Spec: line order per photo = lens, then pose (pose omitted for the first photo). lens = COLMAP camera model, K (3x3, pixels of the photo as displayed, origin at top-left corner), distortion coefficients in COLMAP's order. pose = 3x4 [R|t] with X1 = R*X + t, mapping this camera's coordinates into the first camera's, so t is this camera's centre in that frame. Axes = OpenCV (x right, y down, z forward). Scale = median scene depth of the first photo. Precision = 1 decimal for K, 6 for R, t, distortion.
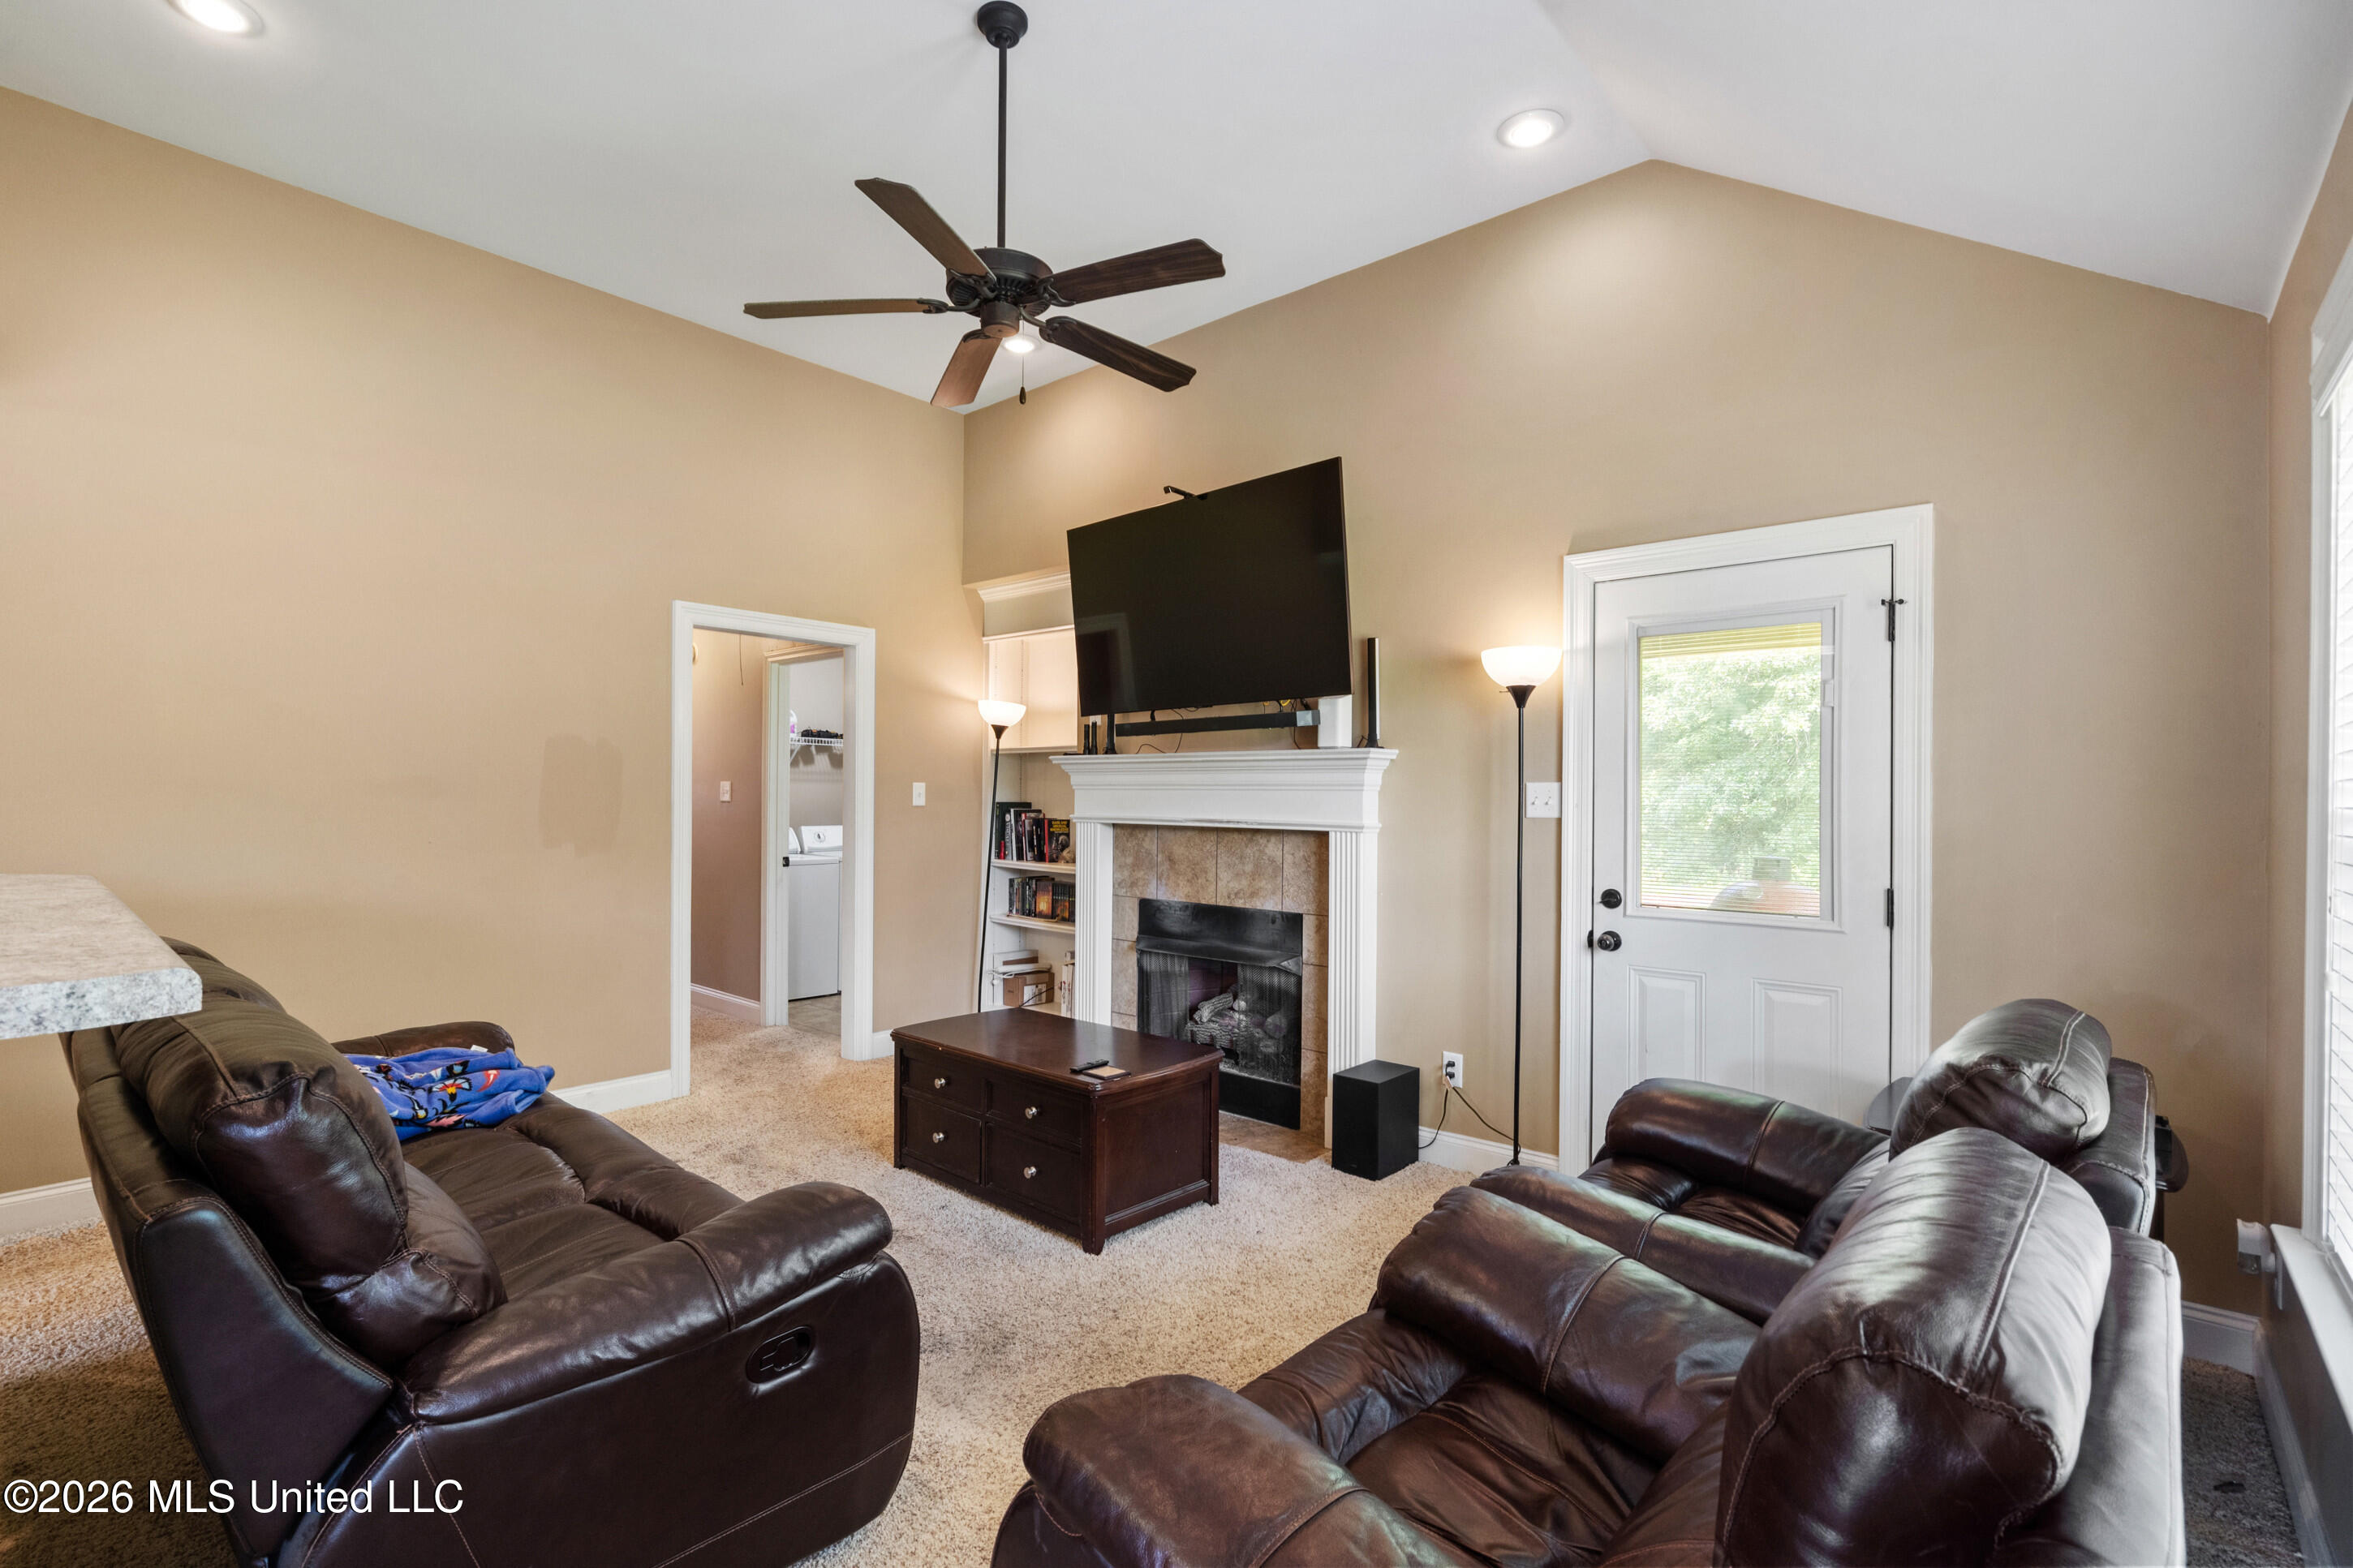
lens RADIAL K [[1082.1, 0, 1160.8], [0, 1082.1, 794.0], [0, 0, 1]] dist [-0.006931, 0.003196]
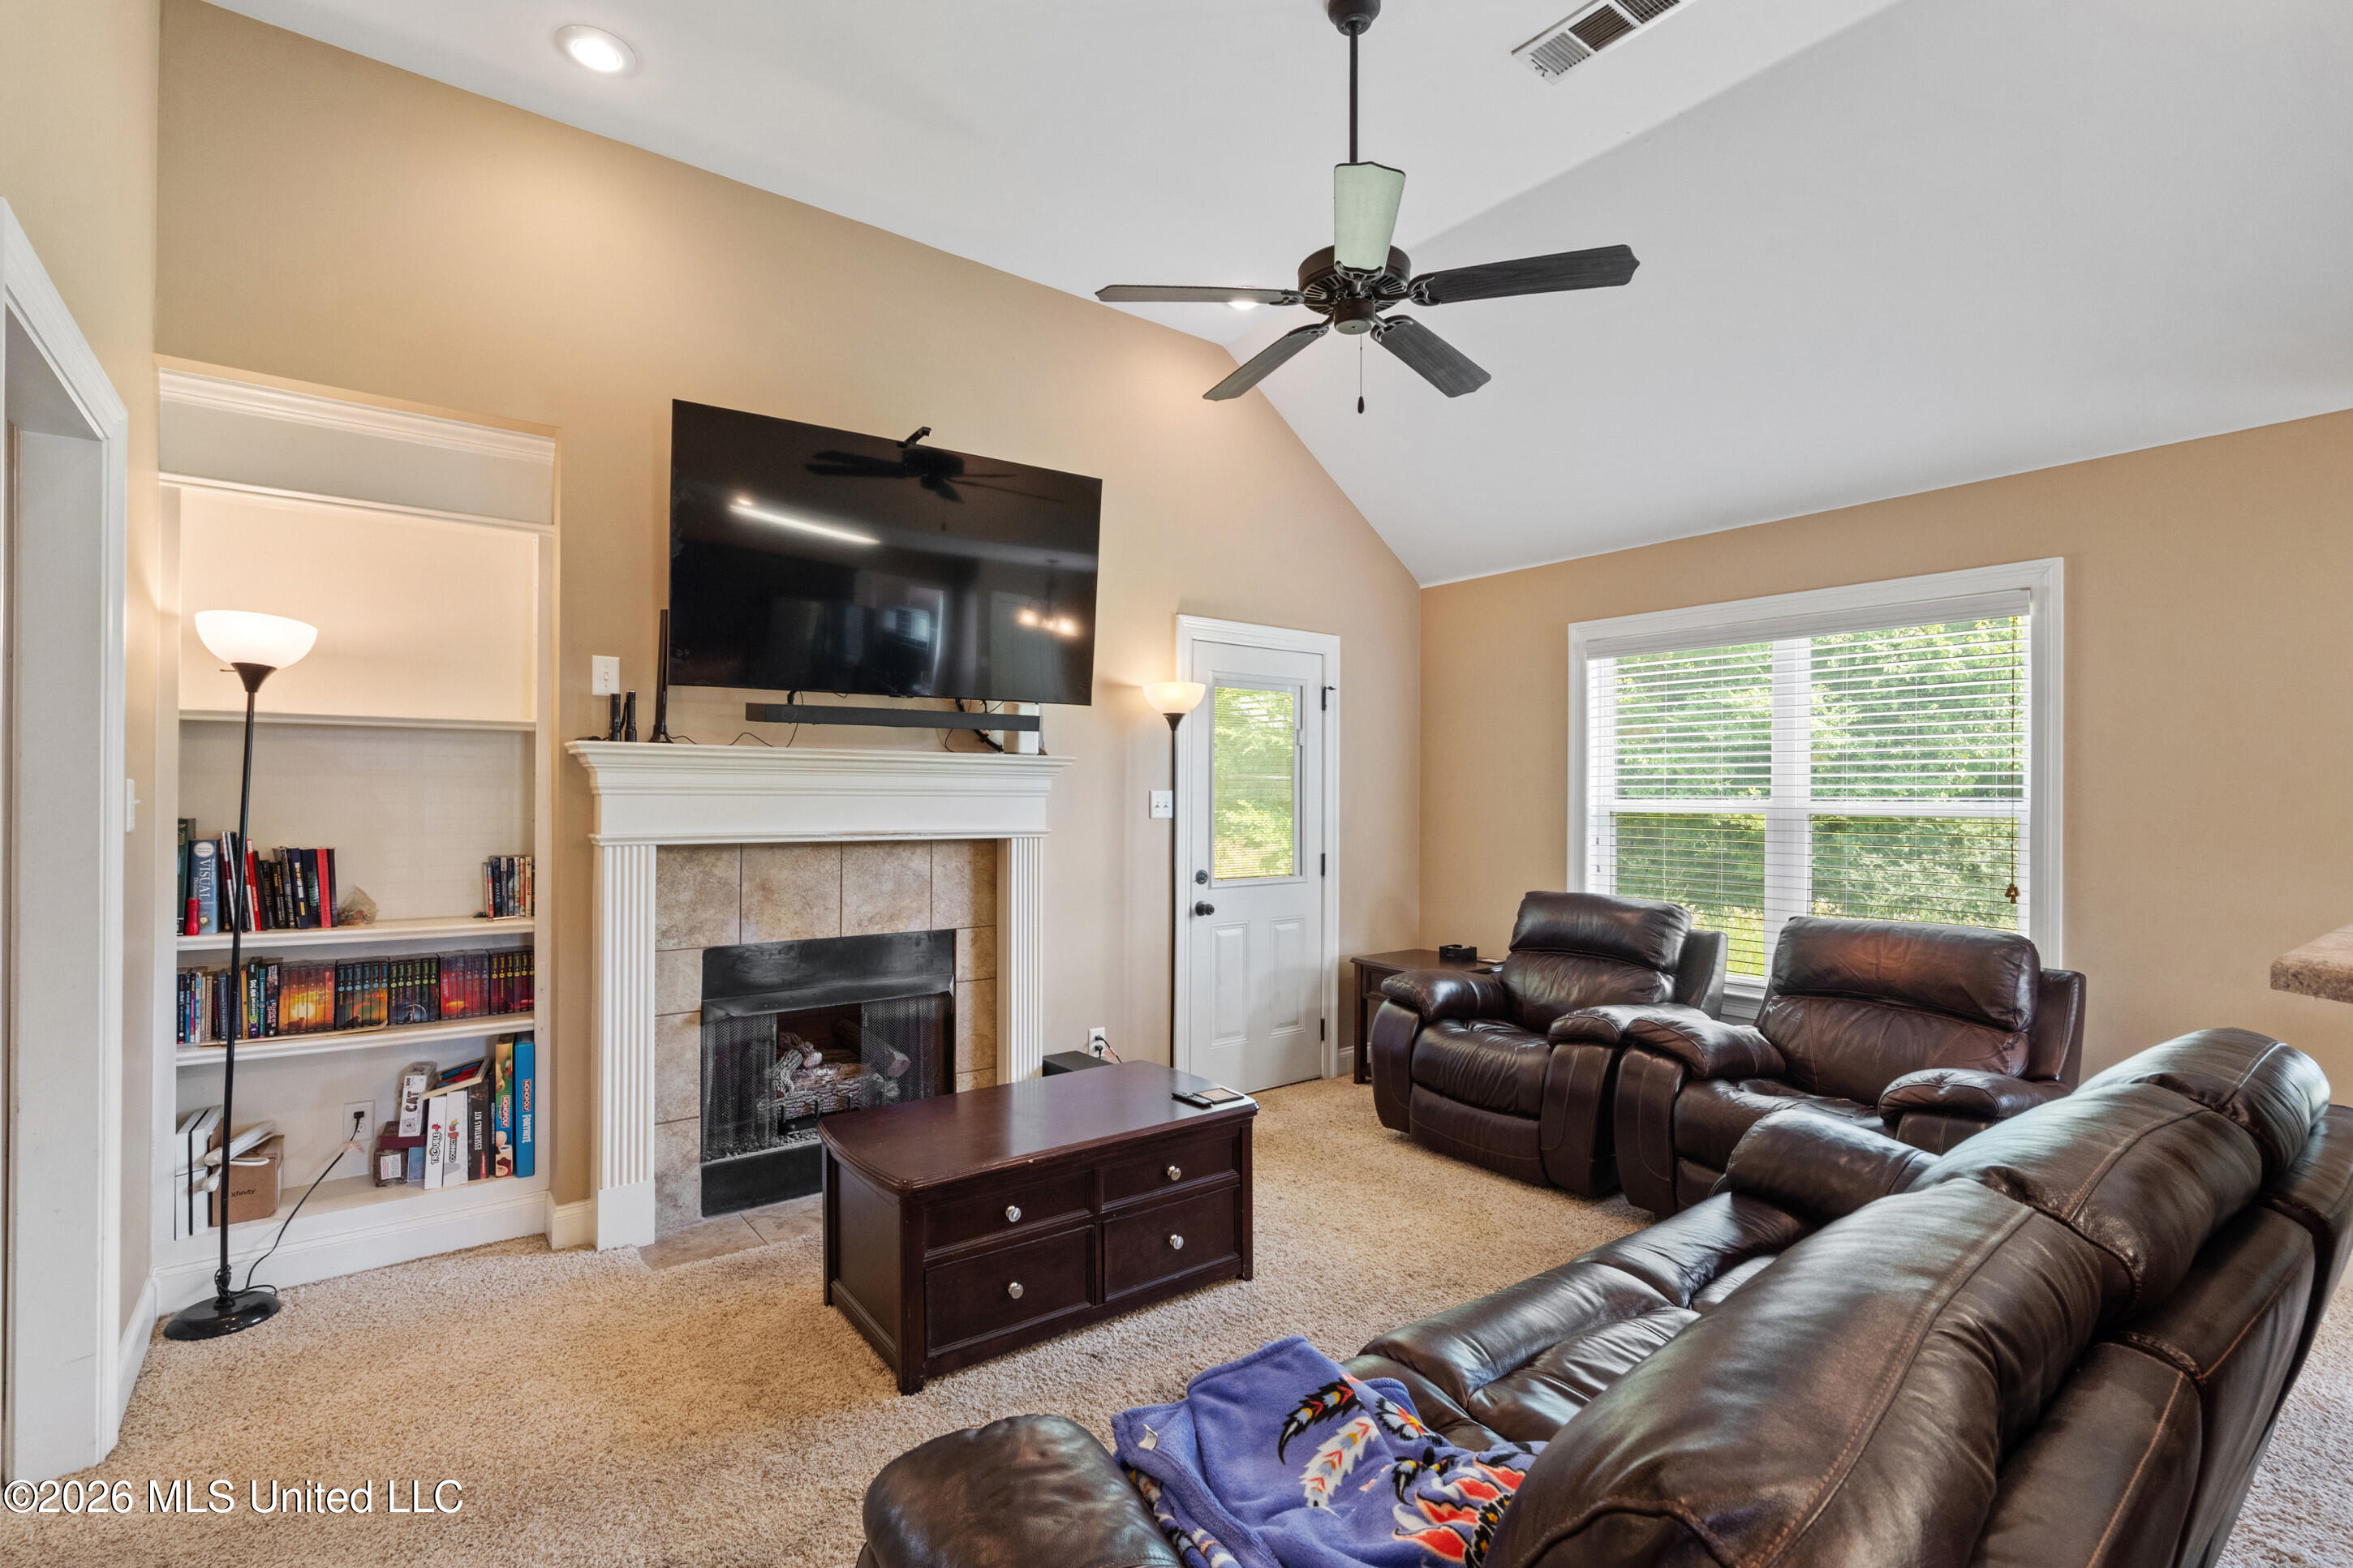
lens RADIAL K [[1082.1, 0, 1170.7], [0, 1082.1, 800.7], [0, 0, 1]] dist [-0.006931, 0.003196]
pose [[0.182161, -0.006057, 0.983250, -0.698651], [-0.000865, 0.999980, 0.006320, -0.005297], [-0.983268, -0.002002, 0.182152, 0.604534]]
